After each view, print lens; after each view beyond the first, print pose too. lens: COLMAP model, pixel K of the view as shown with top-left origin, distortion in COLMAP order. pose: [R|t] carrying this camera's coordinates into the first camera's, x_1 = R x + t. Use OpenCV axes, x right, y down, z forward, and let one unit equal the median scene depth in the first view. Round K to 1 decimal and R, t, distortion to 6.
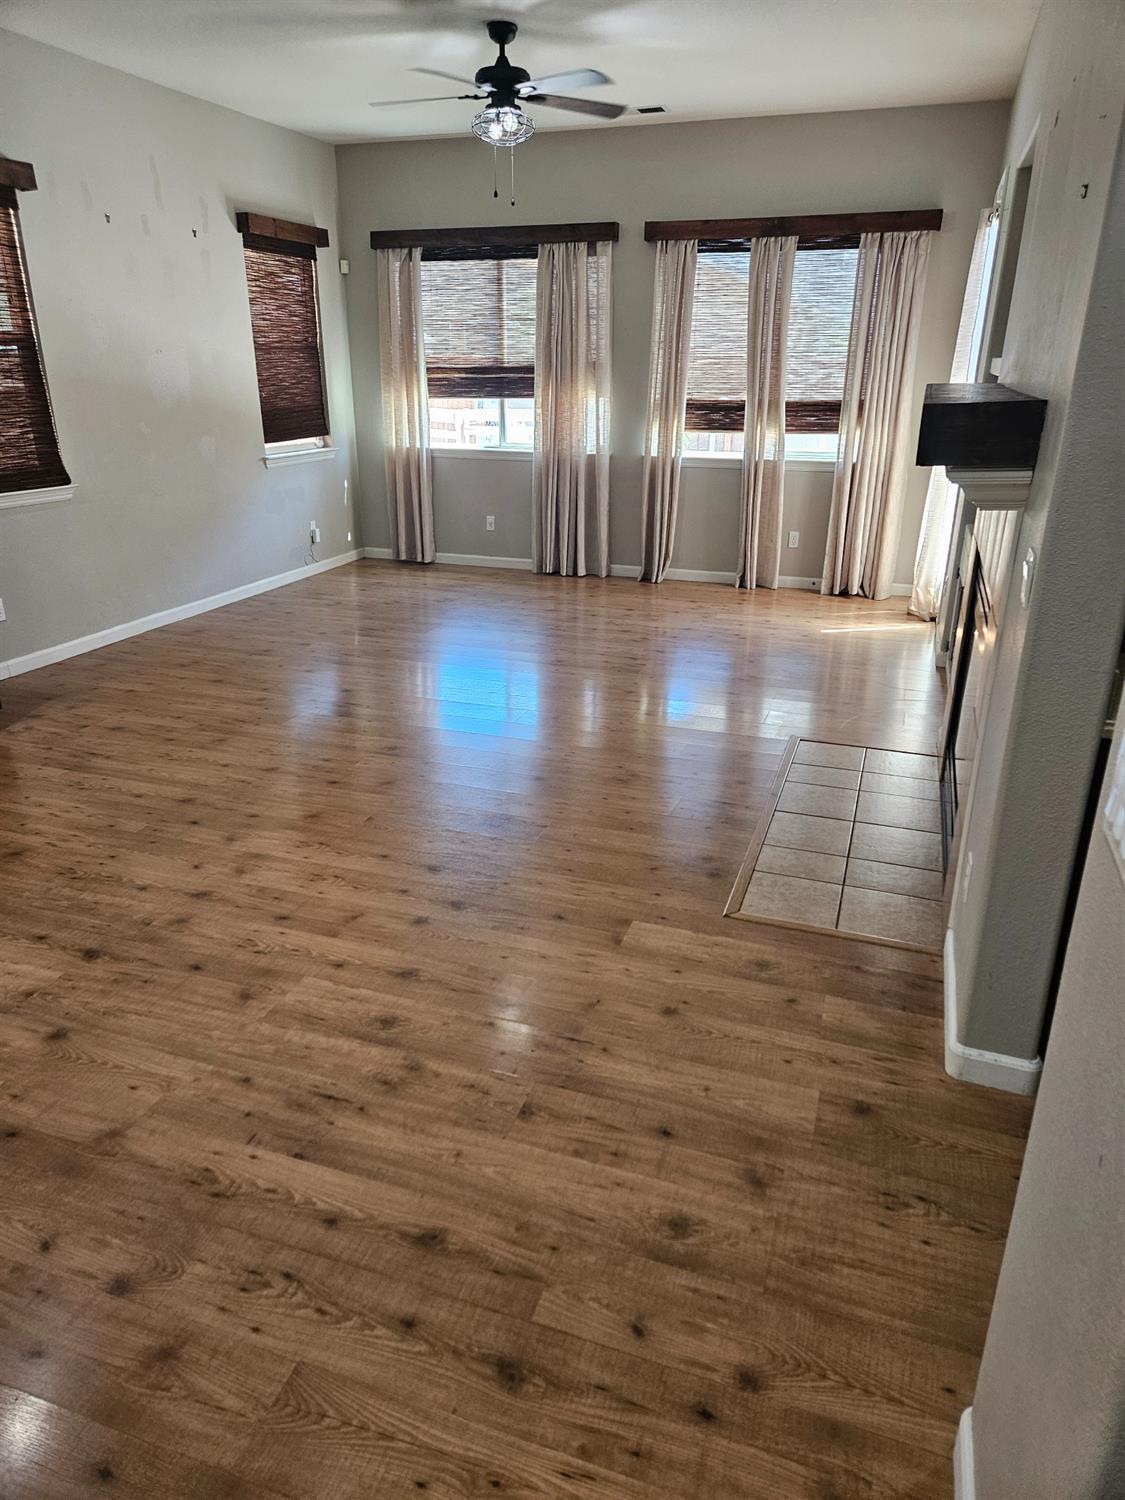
lens RADIAL K [[996.0, 0, 560.7], [0, 996.0, 721.8], [0, 0, 1]] dist [0.077331, -0.058960]
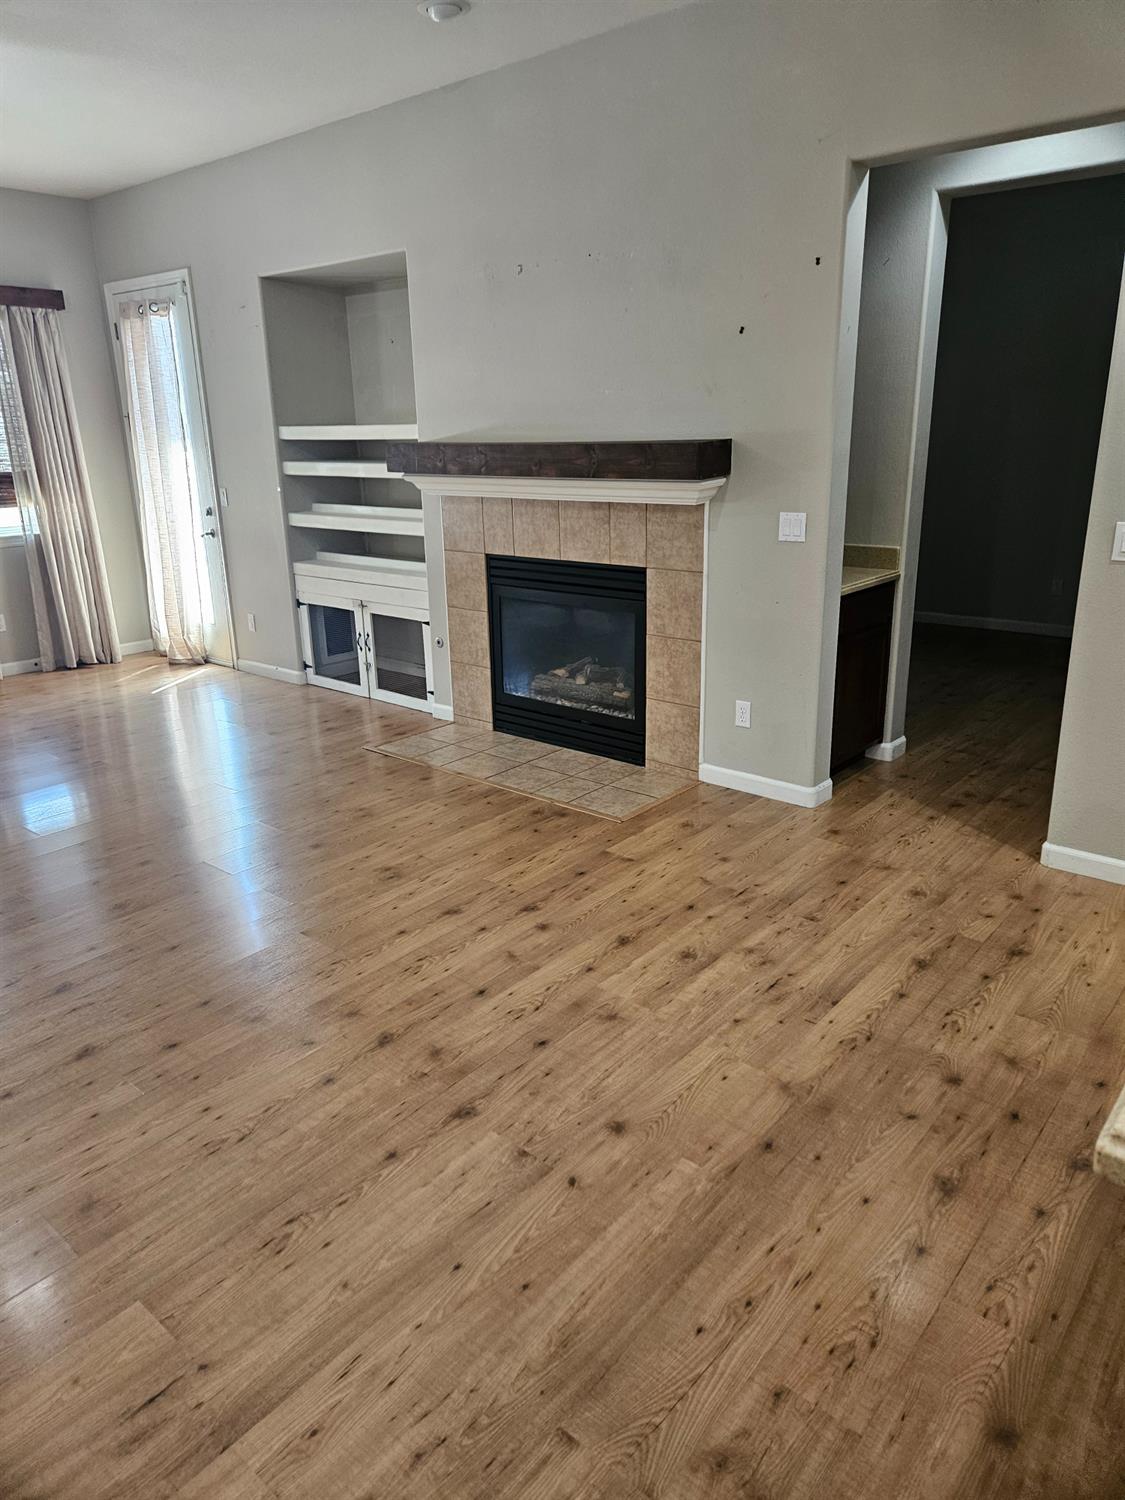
lens RADIAL K [[996.0, 0, 560.7], [0, 996.0, 721.8], [0, 0, 1]] dist [0.077331, -0.058960]
pose [[0.365365, -0.275419, 0.889186, -1.209973], [0.336053, 0.929834, 0.149926, -0.190044], [-0.868088, 0.244036, 0.432285, 0.543312]]
